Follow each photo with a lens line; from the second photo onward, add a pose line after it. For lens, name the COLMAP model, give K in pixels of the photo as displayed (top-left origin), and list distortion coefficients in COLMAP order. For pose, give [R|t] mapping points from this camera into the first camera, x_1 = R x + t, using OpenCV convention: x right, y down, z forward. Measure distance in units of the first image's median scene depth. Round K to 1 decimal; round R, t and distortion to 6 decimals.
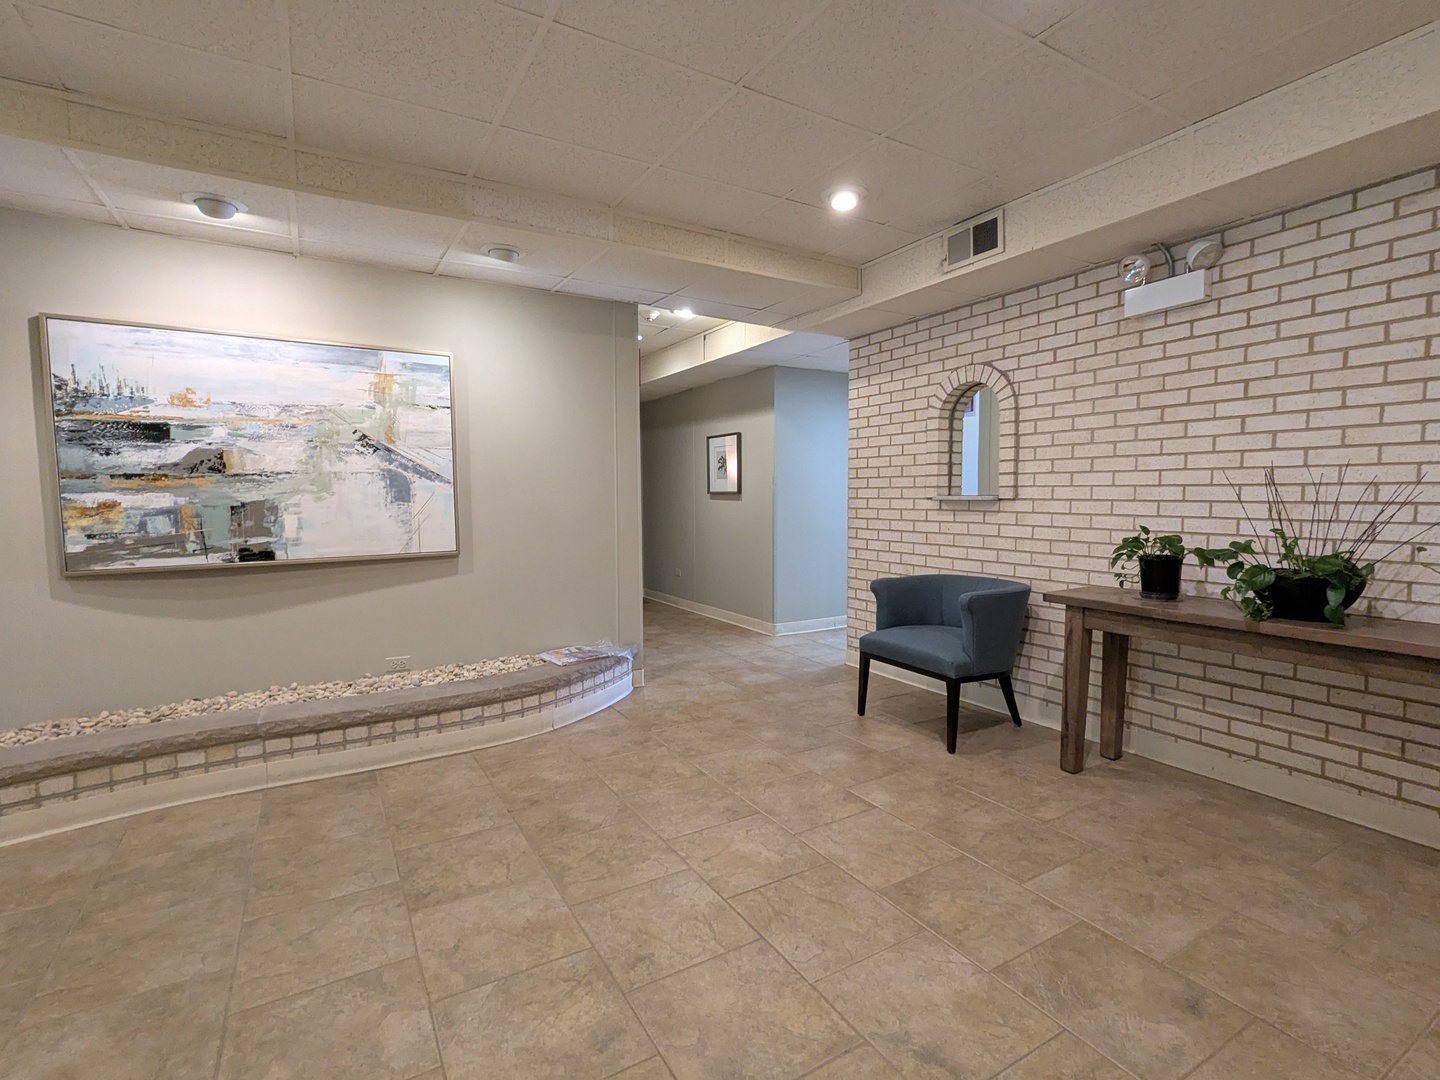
lens RADIAL K [[683.7, 0, 719.3], [0, 683.7, 539.4], [0, 0, 1]] dist [-0.002077, 0.001982]
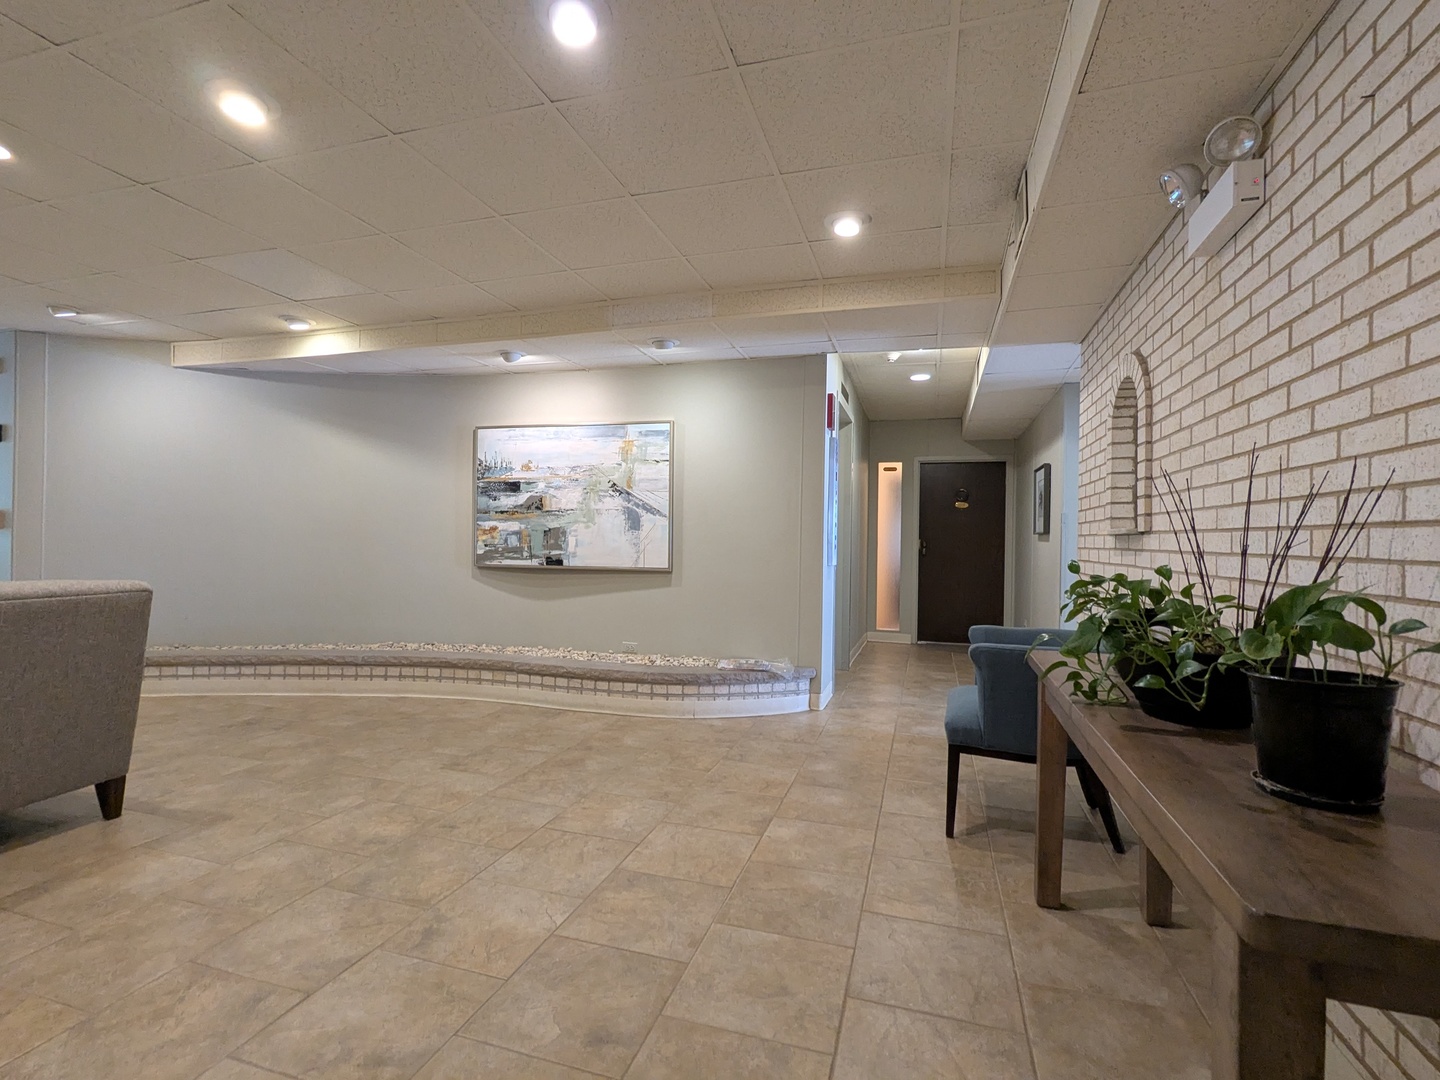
lens RADIAL K [[683.7, 0, 721.3], [0, 683.7, 539.6], [0, 0, 1]] dist [-0.002077, 0.001982]
pose [[0.670974, 0.016231, -0.741303, 0.770969], [-0.070539, 0.996623, -0.042026, 0.011481], [0.738118, 0.080489, 0.669853, 0.224771]]
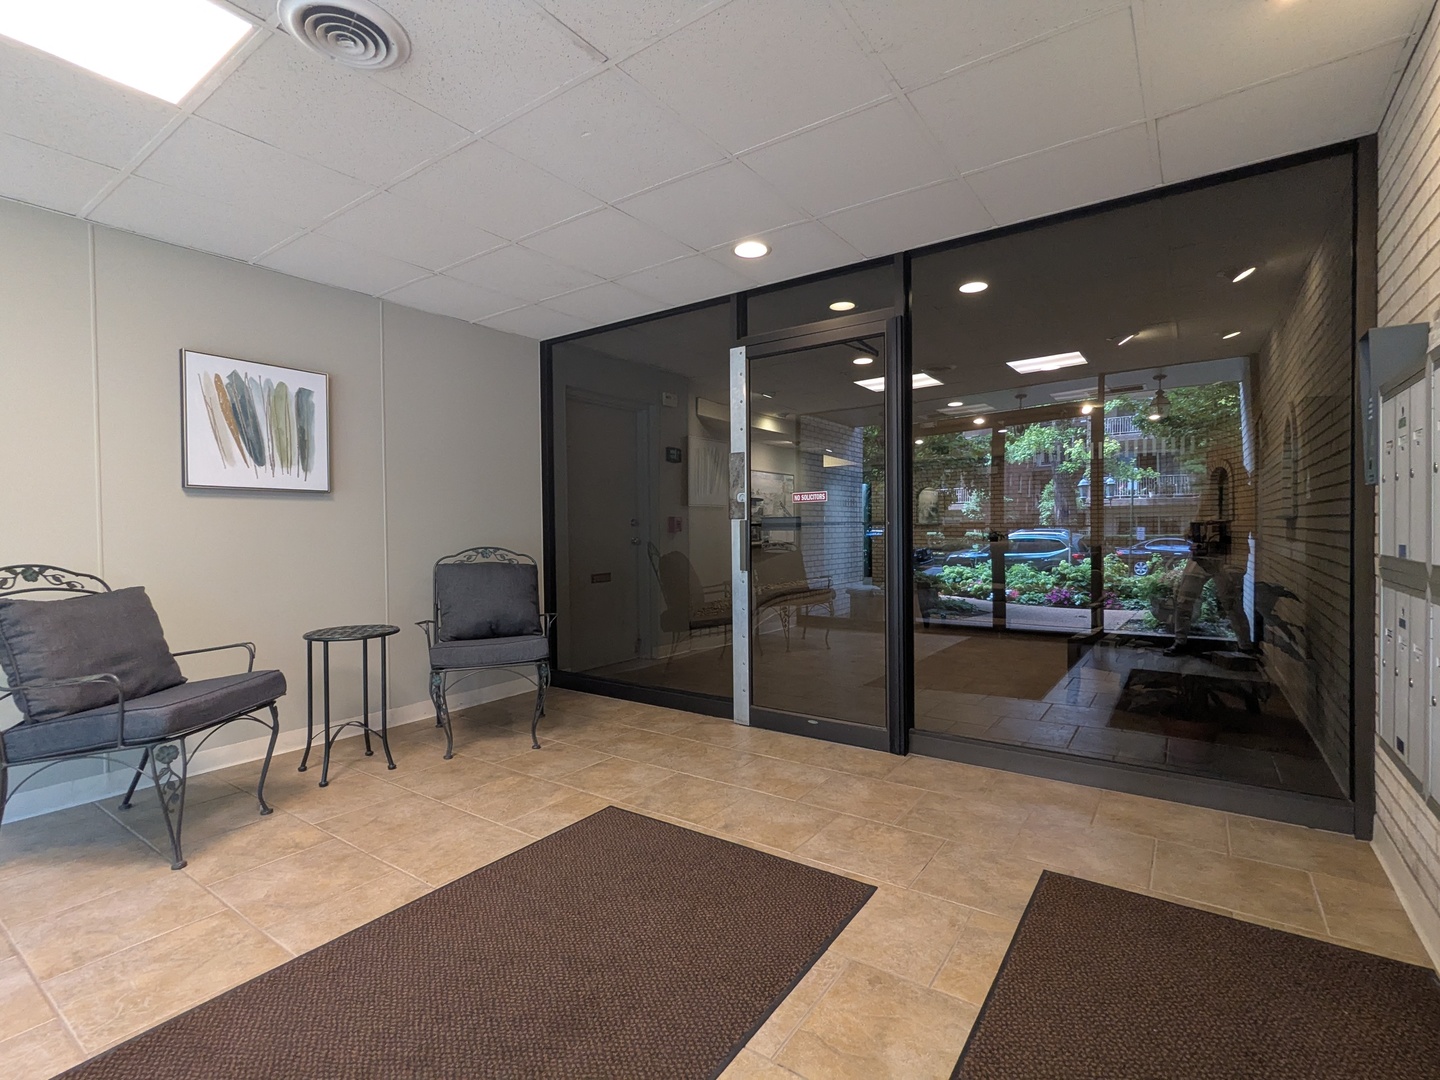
lens RADIAL K [[683.7, 0, 719.8], [0, 683.7, 538.6], [0, 0, 1]] dist [-0.002077, 0.001982]
pose [[0.911746, -0.011818, 0.410584, -2.181472], [0.036338, 0.997987, -0.051967, 0.165041], [-0.409144, 0.062301, 0.910341, -1.762339]]
